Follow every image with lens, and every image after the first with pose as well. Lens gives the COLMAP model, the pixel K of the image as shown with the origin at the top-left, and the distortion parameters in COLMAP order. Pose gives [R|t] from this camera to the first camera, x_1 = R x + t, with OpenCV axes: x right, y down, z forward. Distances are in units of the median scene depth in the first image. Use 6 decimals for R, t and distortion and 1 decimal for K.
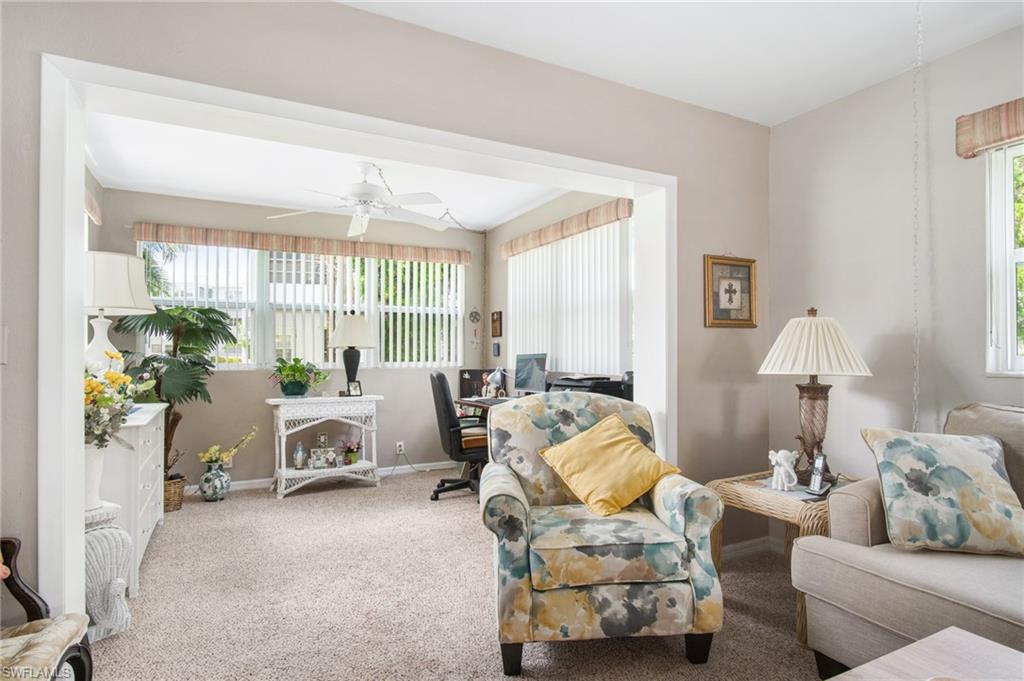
lens RADIAL K [[551.0, 0, 517.9], [0, 551.0, 352.1], [0, 0, 1]] dist [-0.022018, 0.000055]
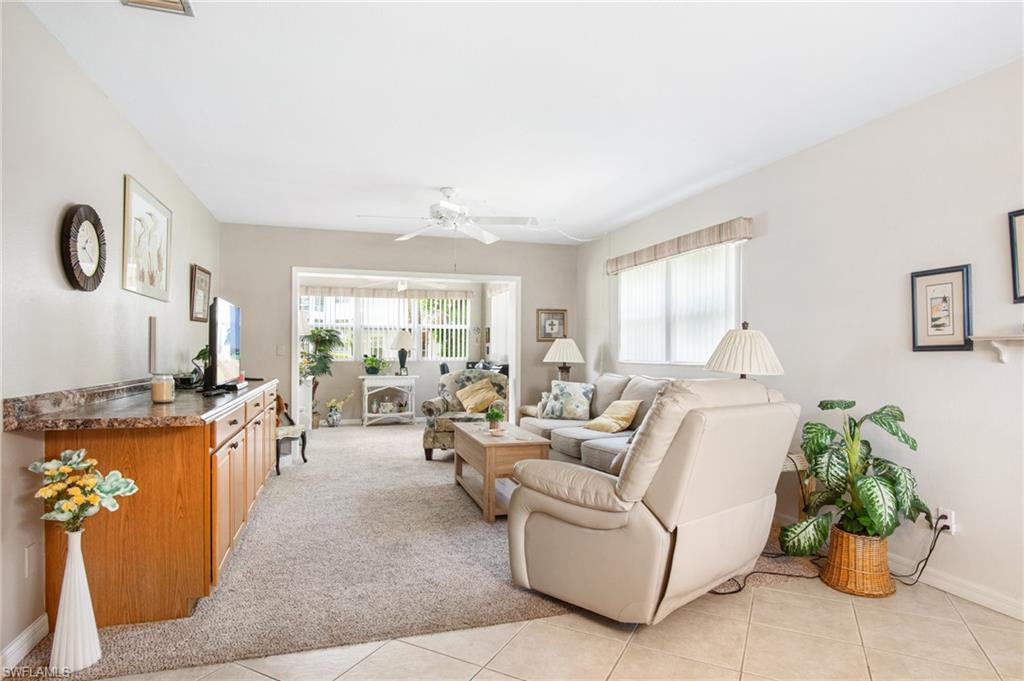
lens RADIAL K [[553.7, 0, 502.4], [0, 553.7, 347.7], [0, 0, 1]] dist [-0.019595, -0.000135]
pose [[0.980859, 0.000901, -0.194715, 0.425773], [-0.001602, 0.999993, -0.003441, -0.007859], [0.194711, 0.003688, 0.980854, -0.826856]]
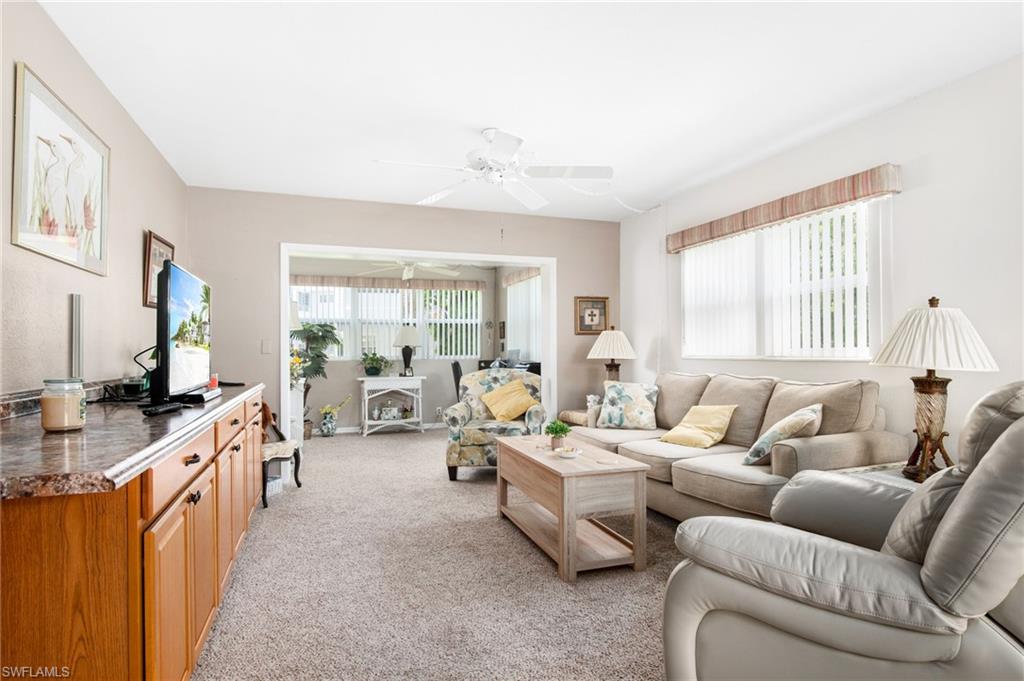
lens RADIAL K [[548.9, 0, 516.4], [0, 548.9, 345.1], [0, 0, 1]] dist [-0.020231, 0.000205]
pose [[0.989466, -0.007685, -0.144559, 0.274036], [0.006747, 0.999953, -0.006980, 0.001456], [0.144605, 0.005932, 0.989472, -0.603019]]
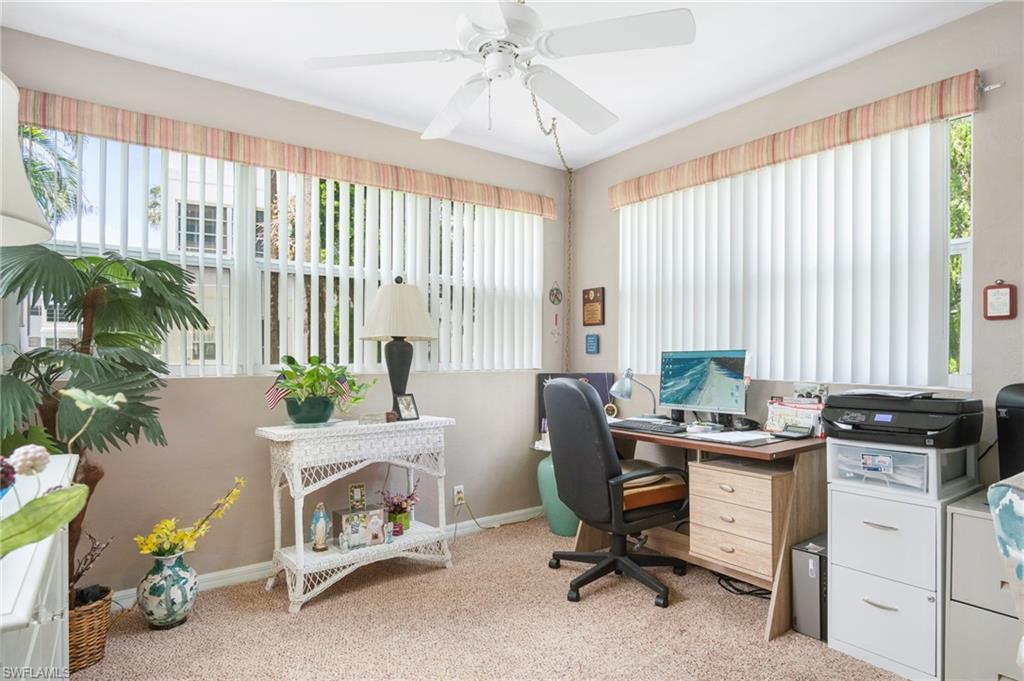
lens RADIAL K [[552.5, 0, 512.9], [0, 552.5, 357.6], [0, 0, 1]] dist [-0.025397, -0.000277]
pose [[0.990064, 0.004466, 0.140543, -0.295268], [-0.007002, 0.999821, 0.017554, 0.001231], [-0.140440, -0.018363, 0.989919, 0.429170]]
